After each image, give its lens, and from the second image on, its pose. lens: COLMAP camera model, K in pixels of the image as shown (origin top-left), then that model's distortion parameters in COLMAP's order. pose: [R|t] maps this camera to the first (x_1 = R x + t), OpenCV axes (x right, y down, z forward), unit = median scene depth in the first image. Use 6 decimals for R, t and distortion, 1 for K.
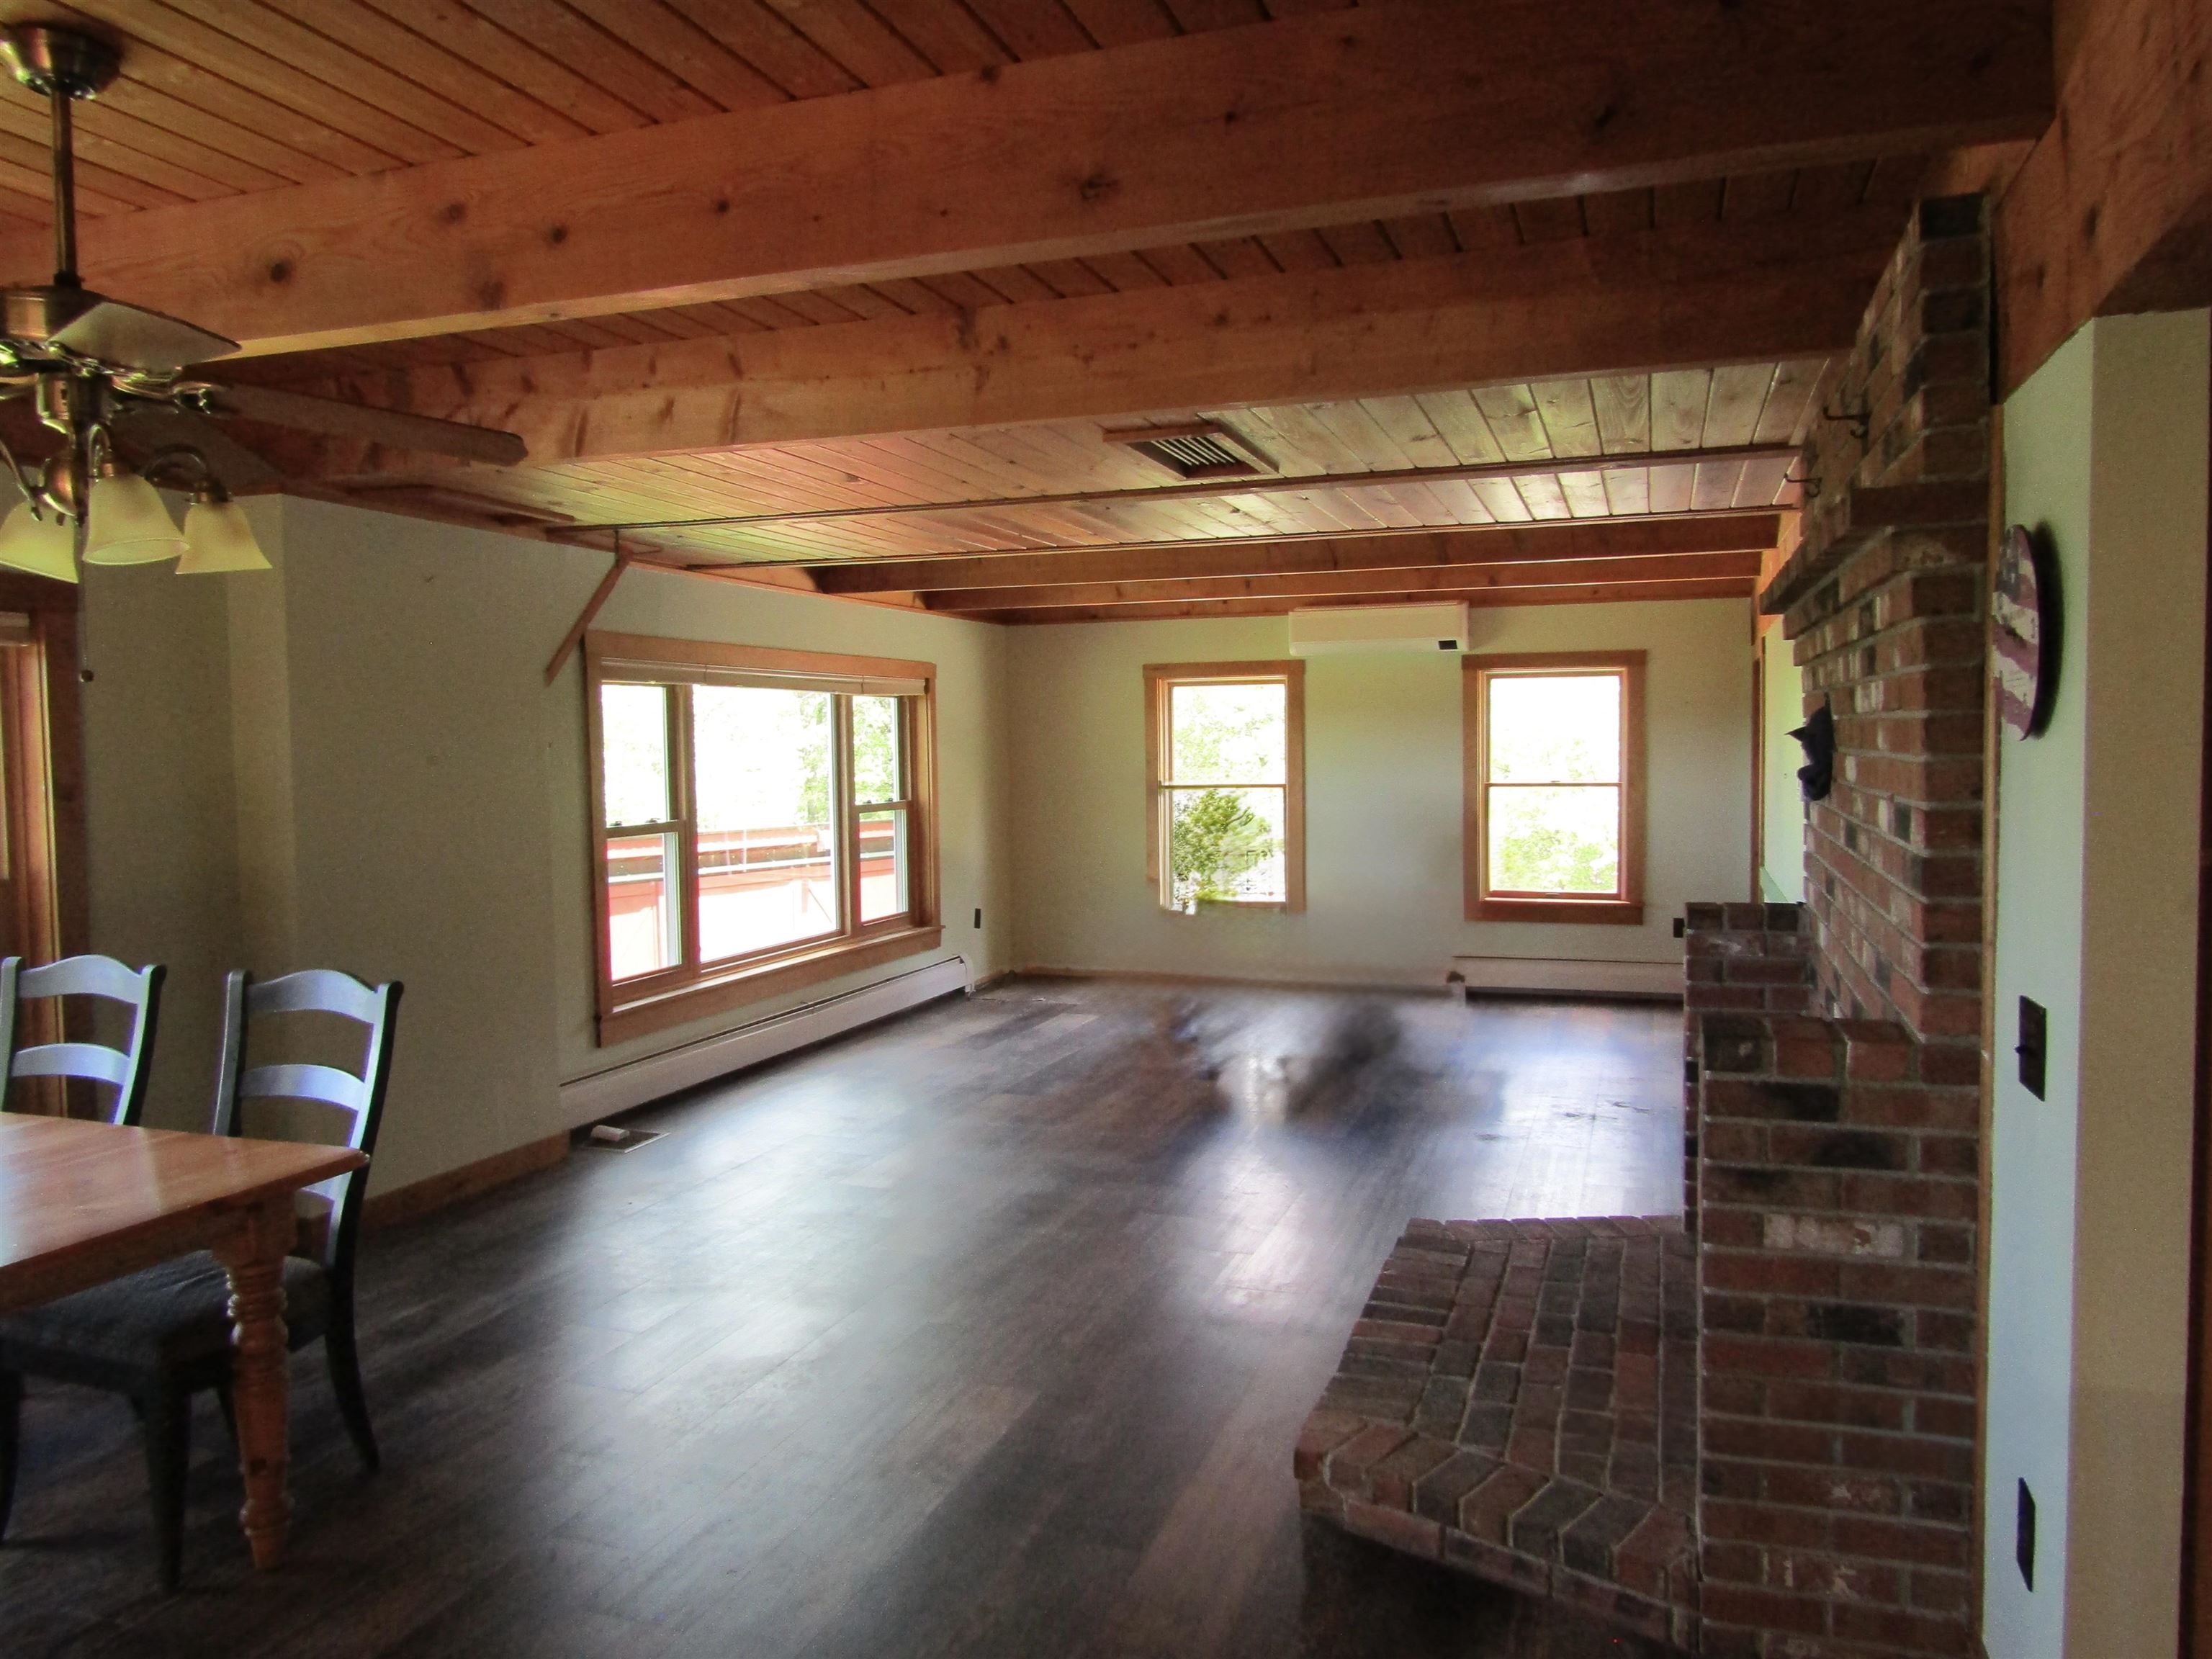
lens RADIAL K [[1569.8, 0, 1106.3], [0, 1569.8, 839.6], [0, 0, 1]] dist [-0.011228, 0.003092]
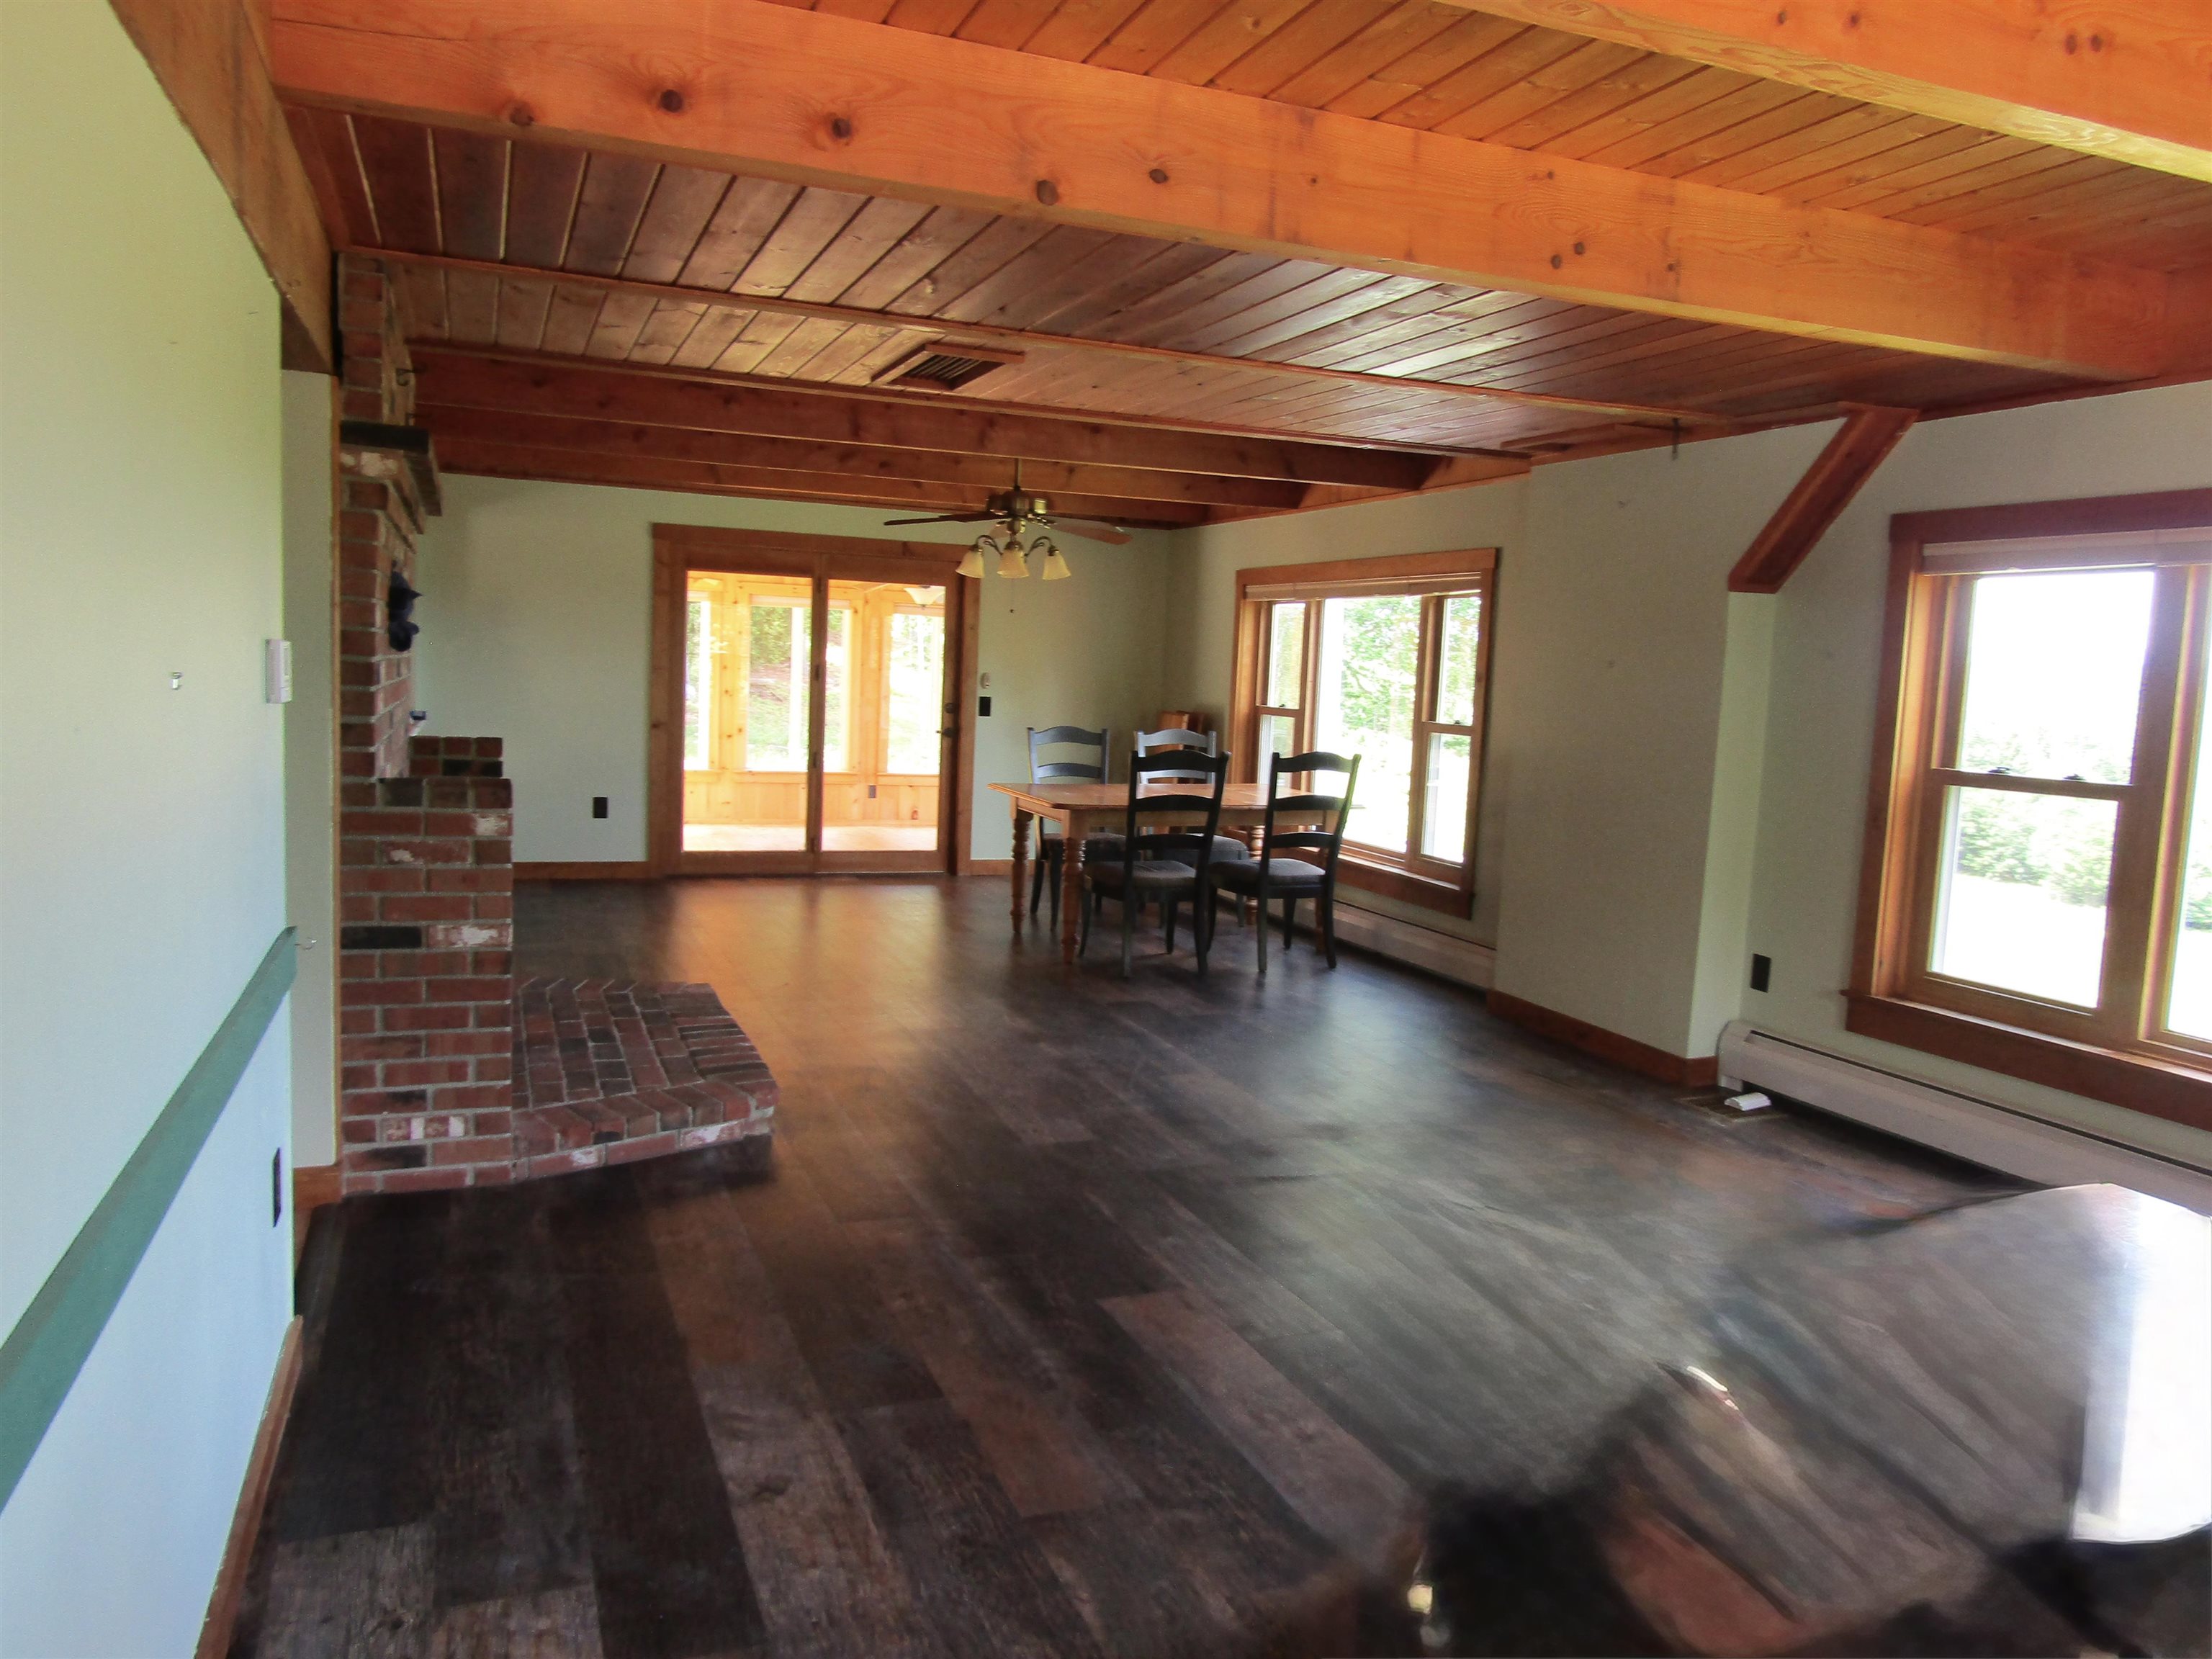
lens RADIAL K [[1569.8, 0, 1110.9], [0, 1569.8, 832.9], [0, 0, 1]] dist [-0.011228, 0.003092]
pose [[-0.761898, 0.050653, -0.645713, 0.812873], [-0.071308, 0.984317, 0.161353, -0.119376], [0.643759, 0.168979, -0.746338, 2.247251]]
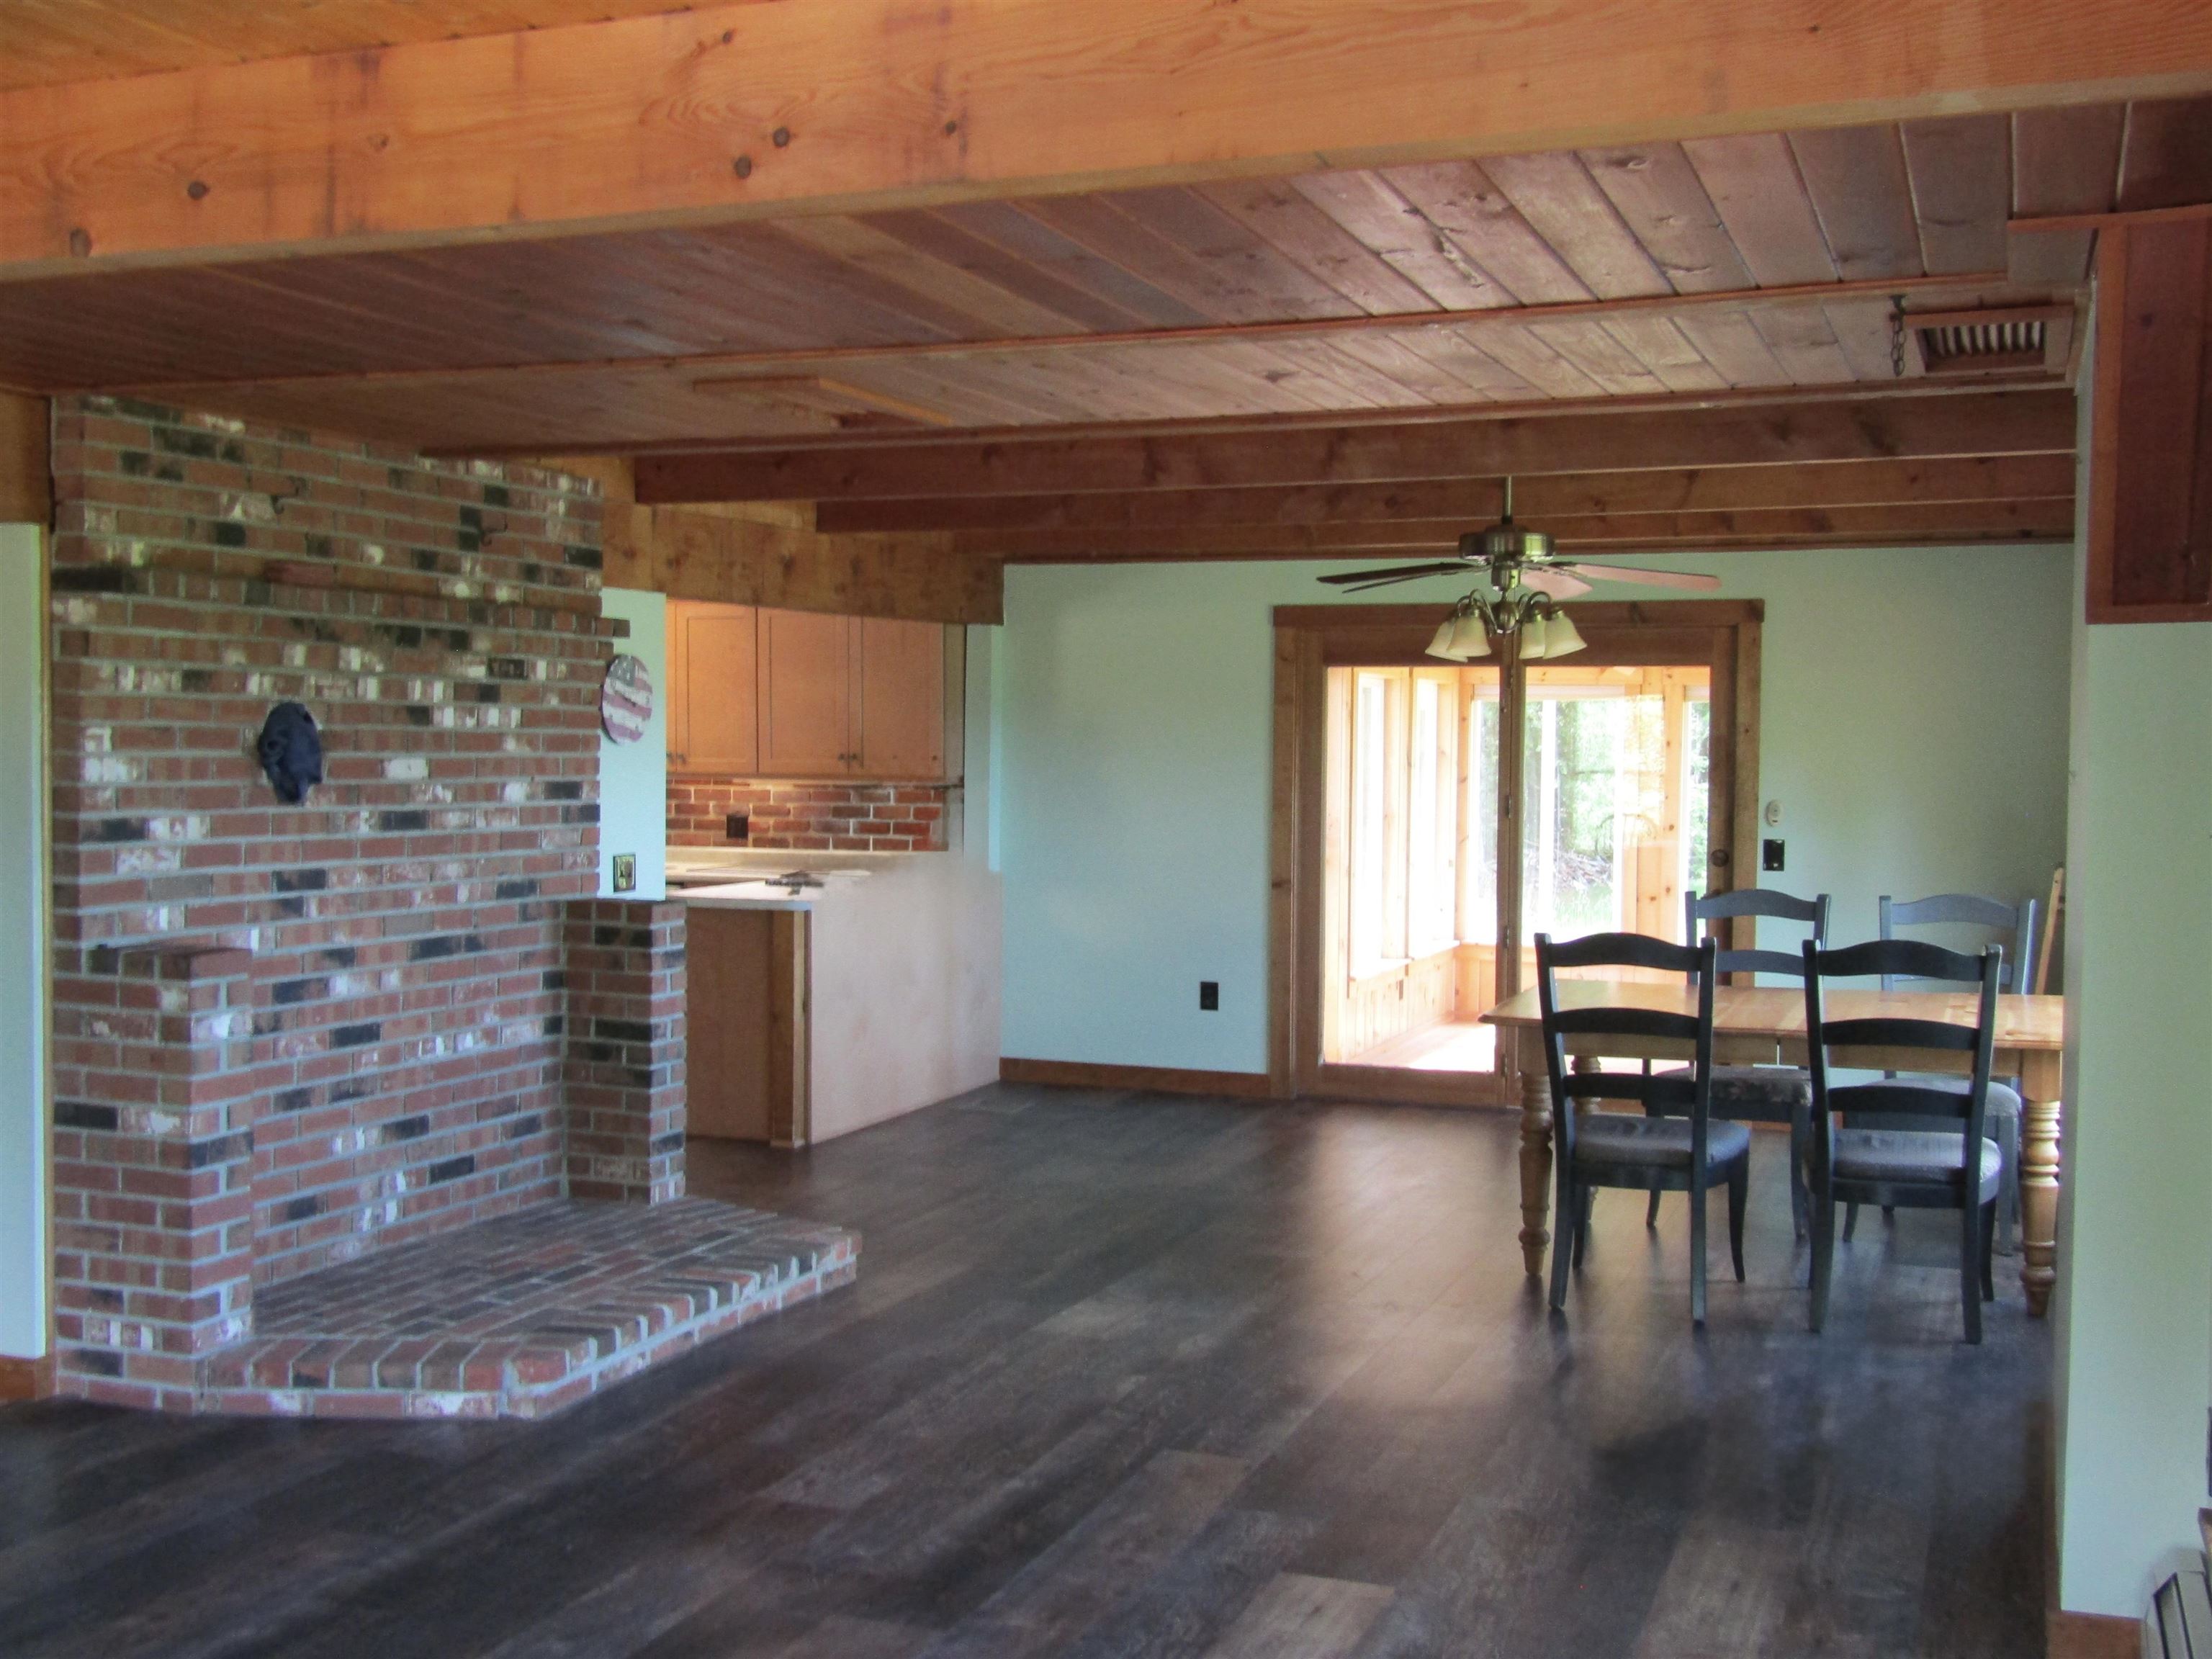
lens RADIAL K [[2344.0, 0, 1100.3], [0, 2344.0, 830.1], [0, 0, 1]] dist [0.007911, 0.000000]
pose [[-0.999019, 0.002031, 0.044239, -0.161793], [0.006410, 0.995059, 0.099077, -0.160696], [-0.043819, 0.099263, -0.994096, 2.552080]]
